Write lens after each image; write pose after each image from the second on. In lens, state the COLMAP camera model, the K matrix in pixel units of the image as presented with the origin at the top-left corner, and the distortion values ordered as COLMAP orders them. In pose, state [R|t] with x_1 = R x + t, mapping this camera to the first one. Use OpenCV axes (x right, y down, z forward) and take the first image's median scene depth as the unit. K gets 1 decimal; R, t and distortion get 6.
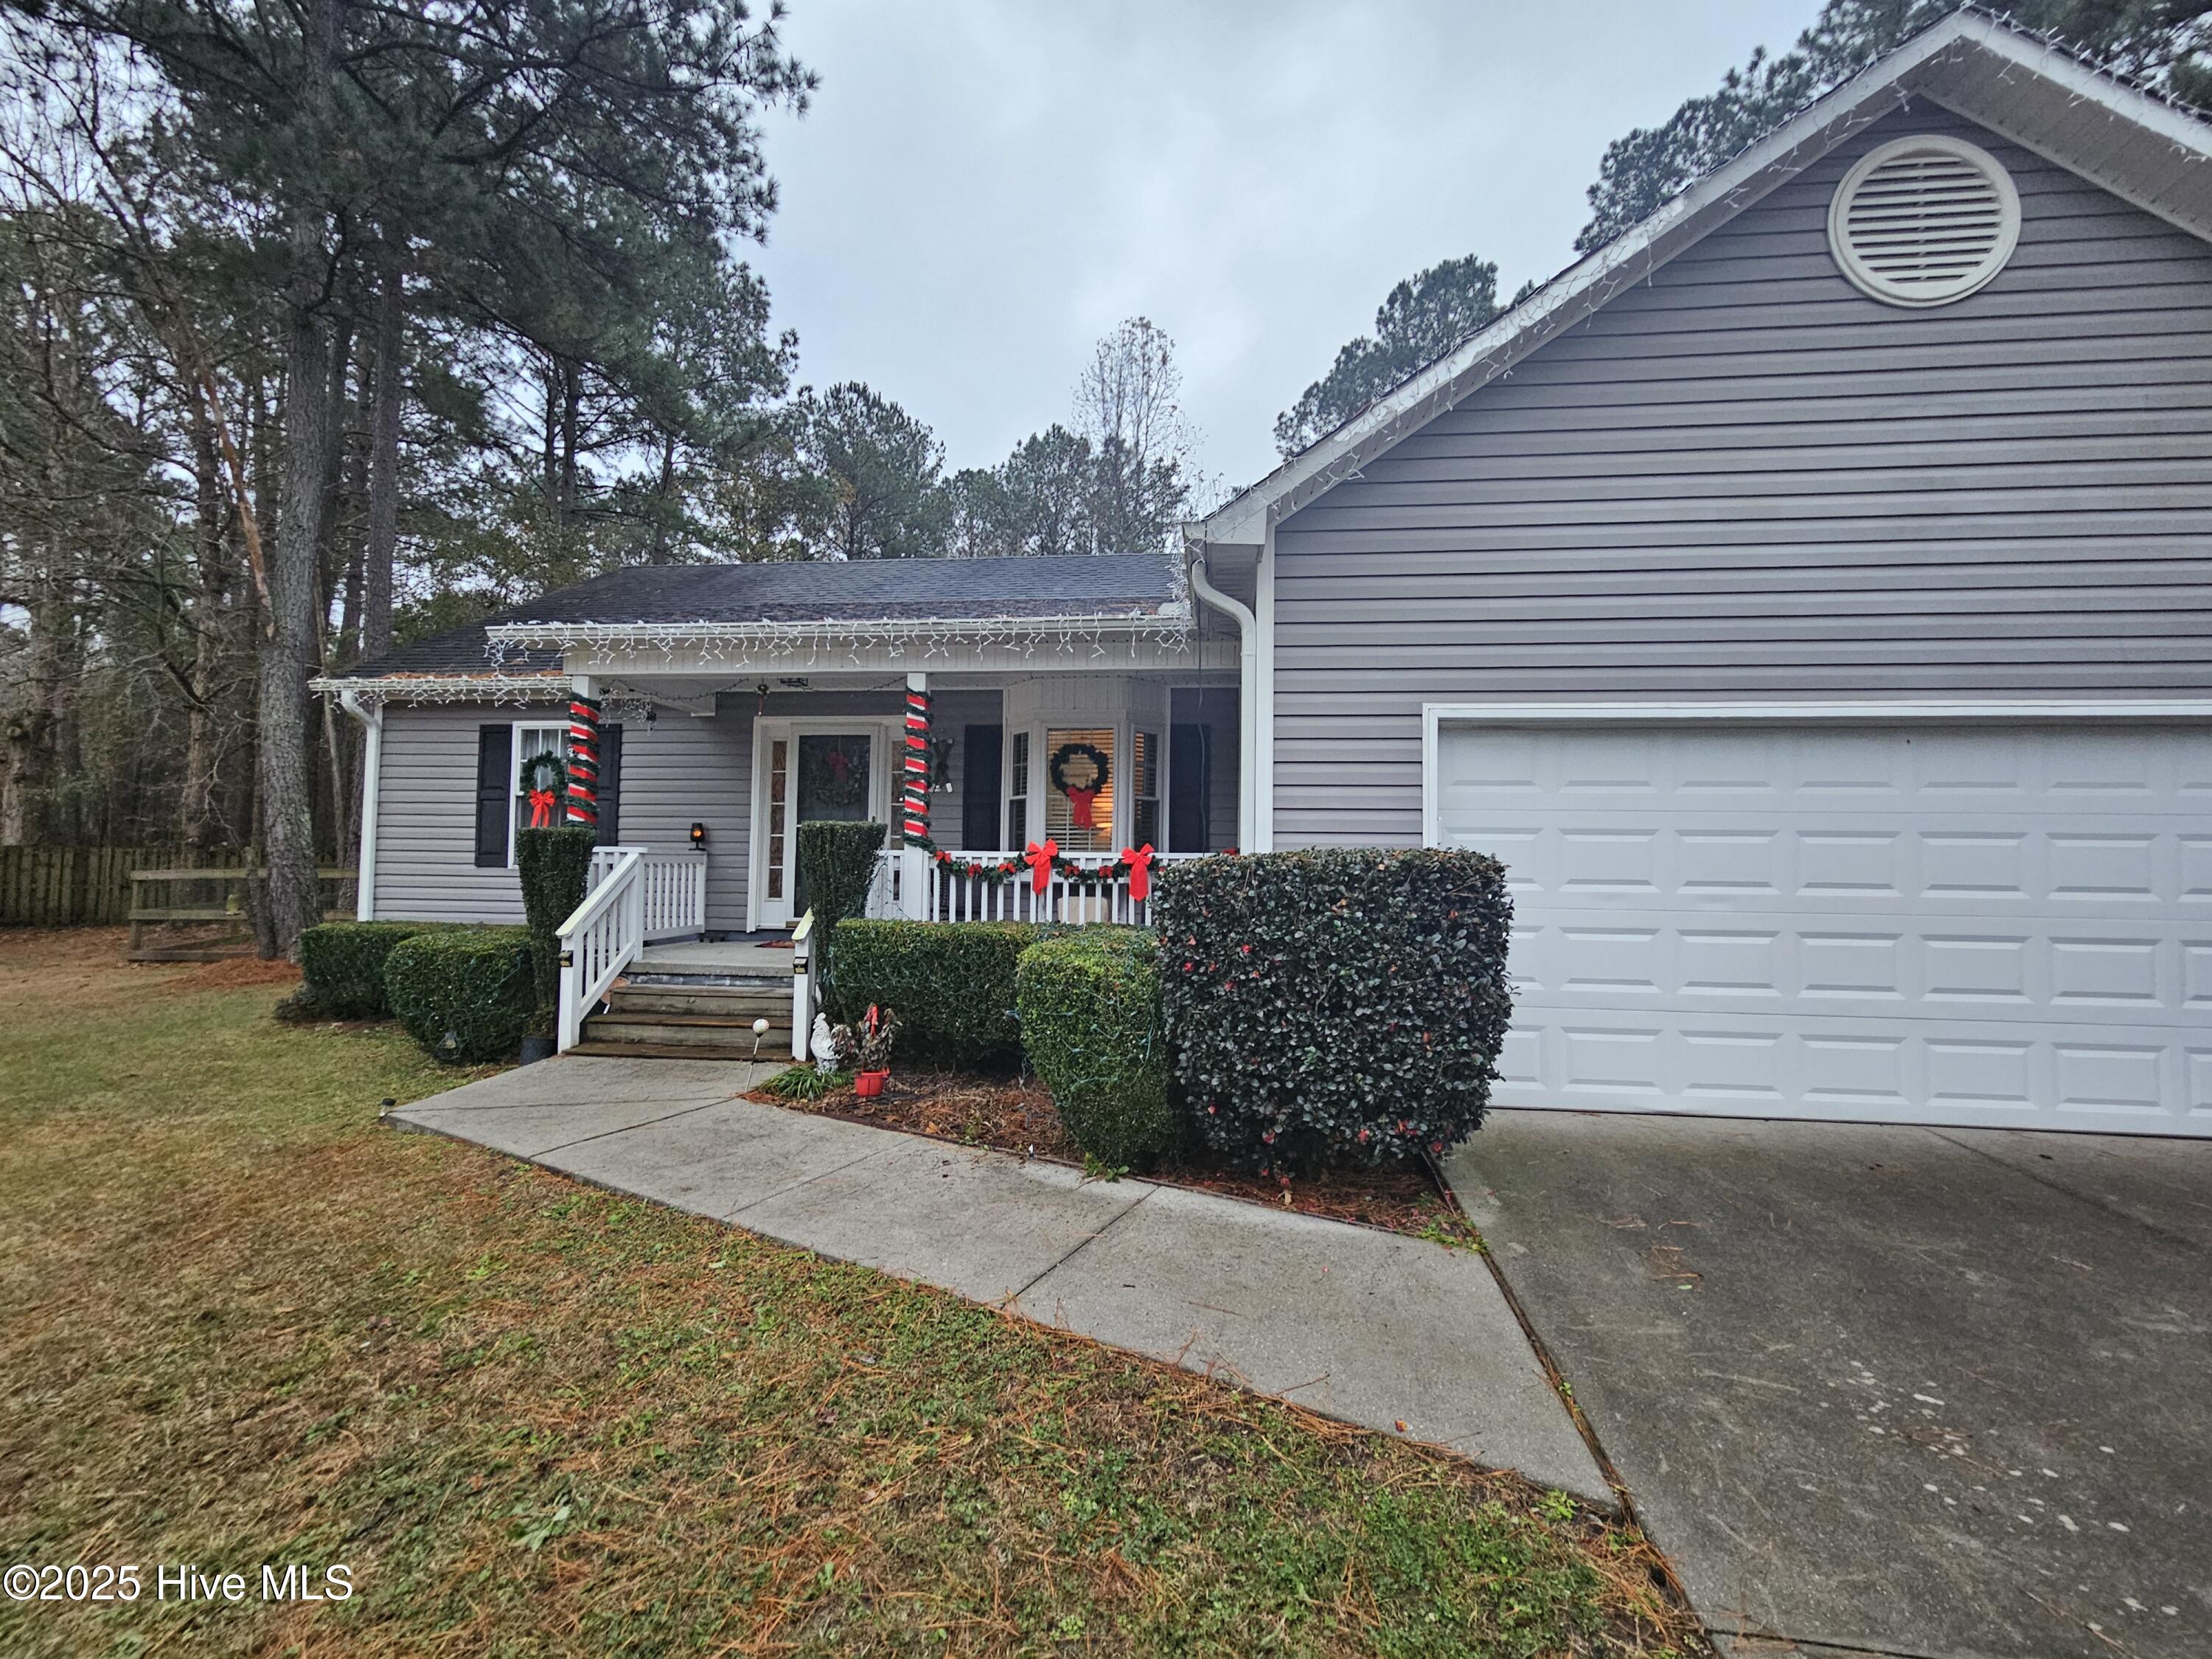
lens RADIAL K [[909.6, 0, 1106.8], [0, 909.6, 832.0], [0, 0, 1]] dist [0.000364, -0.000245]
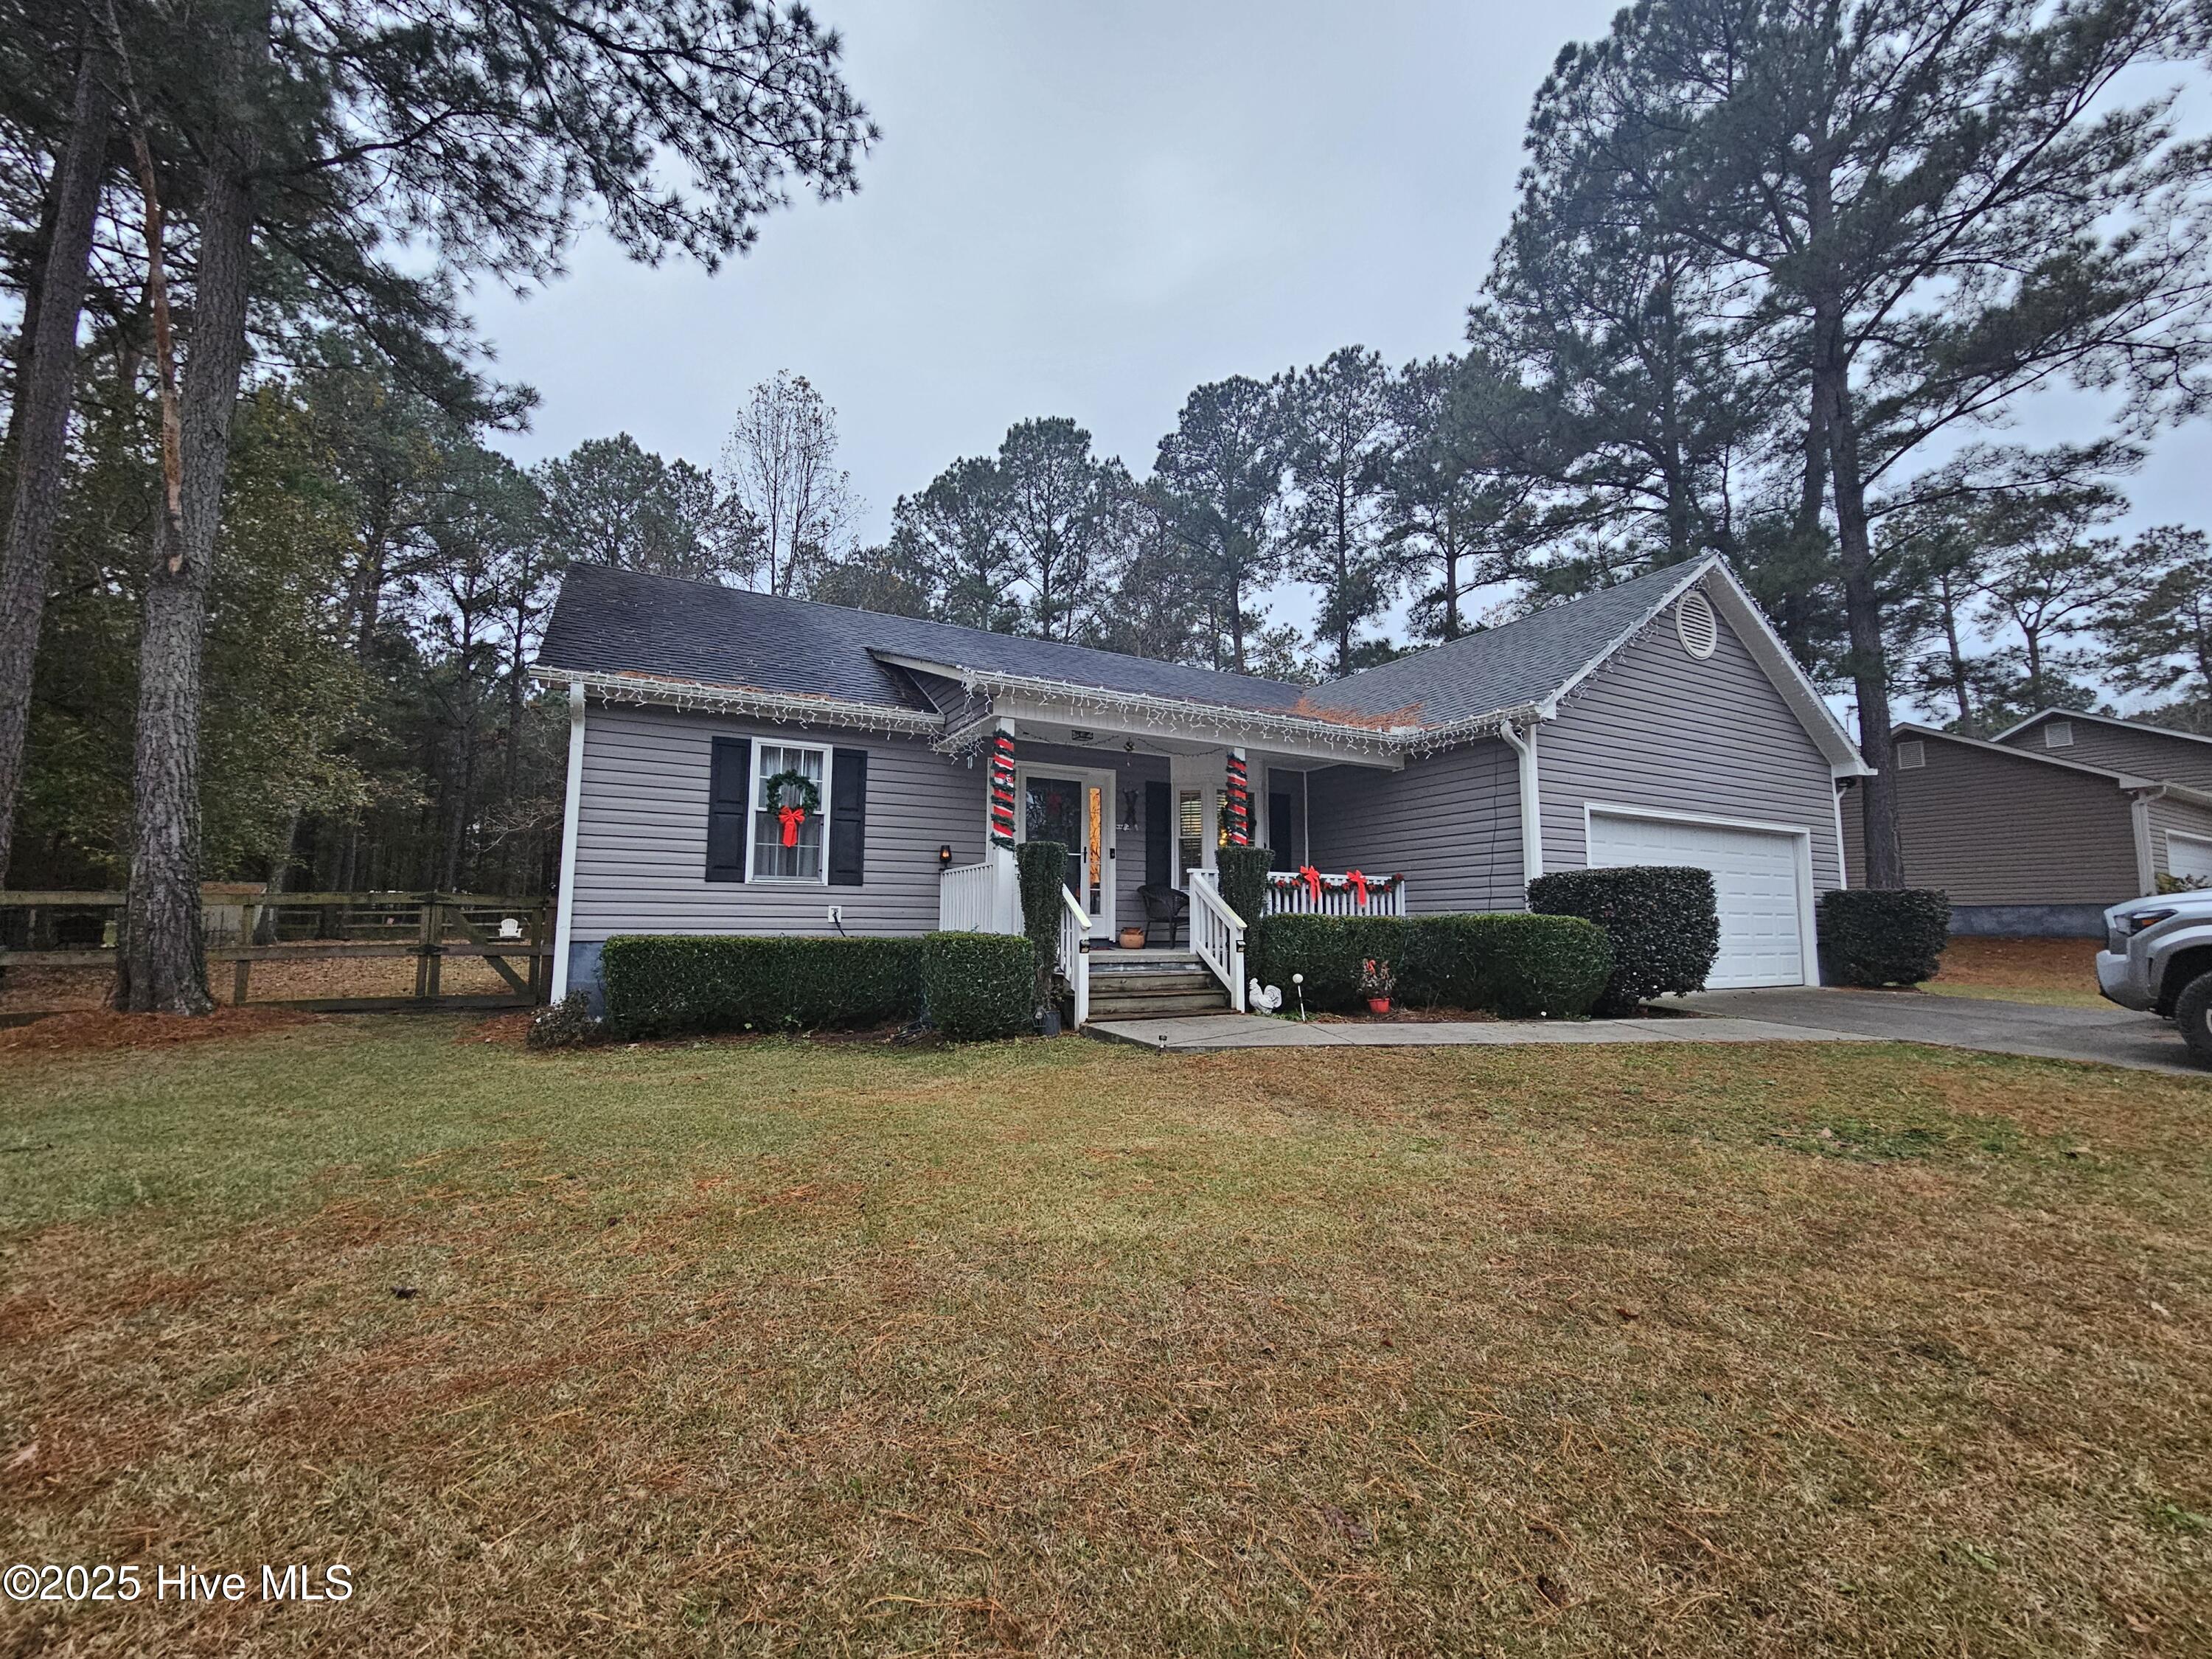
lens RADIAL K [[909.6, 0, 1098.9], [0, 909.6, 828.2], [0, 0, 1]] dist [0.000364, -0.000245]
pose [[0.817403, 0.053292, 0.573596, -0.913914], [-0.015546, 0.997390, -0.070512, 0.044206], [-0.575857, 0.048719, 0.816098, -0.037362]]
